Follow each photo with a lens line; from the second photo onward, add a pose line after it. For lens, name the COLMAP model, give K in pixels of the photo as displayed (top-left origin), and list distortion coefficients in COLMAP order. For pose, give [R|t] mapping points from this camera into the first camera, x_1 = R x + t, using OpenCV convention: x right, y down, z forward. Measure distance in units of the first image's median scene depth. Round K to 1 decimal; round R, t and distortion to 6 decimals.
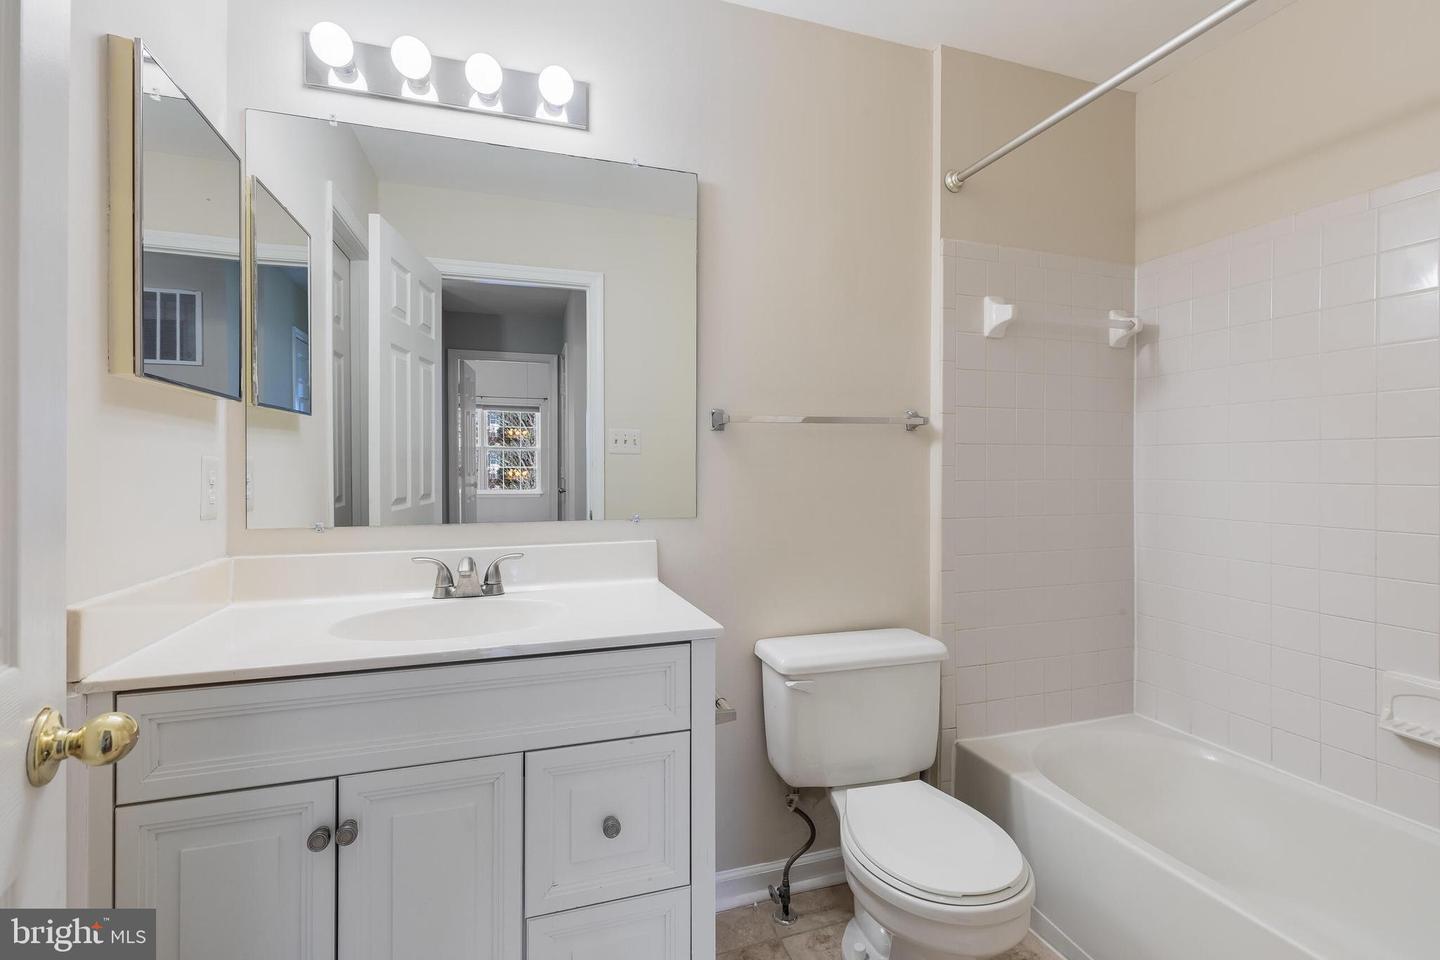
lens RADIAL K [[647.1, 0, 720.7], [0, 647.1, 473.8], [0, 0, 1]] dist [0.013326, -0.002983]
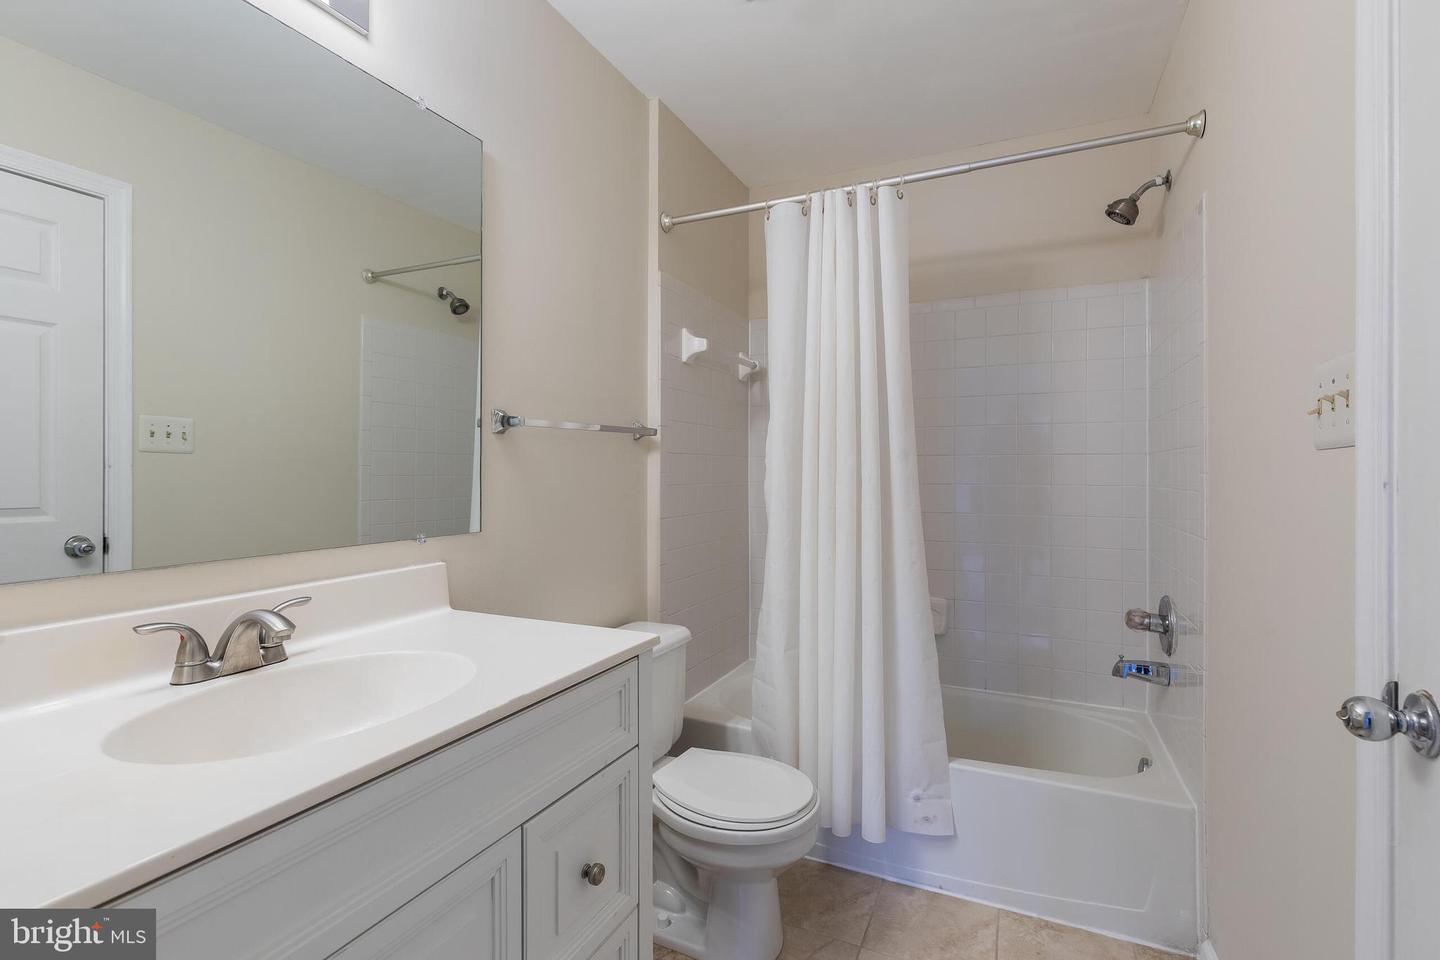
lens RADIAL K [[647.1, 0, 719.4], [0, 647.1, 479.7], [0, 0, 1]] dist [0.013326, -0.002983]
pose [[0.708275, -0.007590, 0.705895, -0.382909], [0.002642, 0.999964, 0.008101, -0.008980], [-0.705931, -0.003873, 0.708270, 0.129154]]
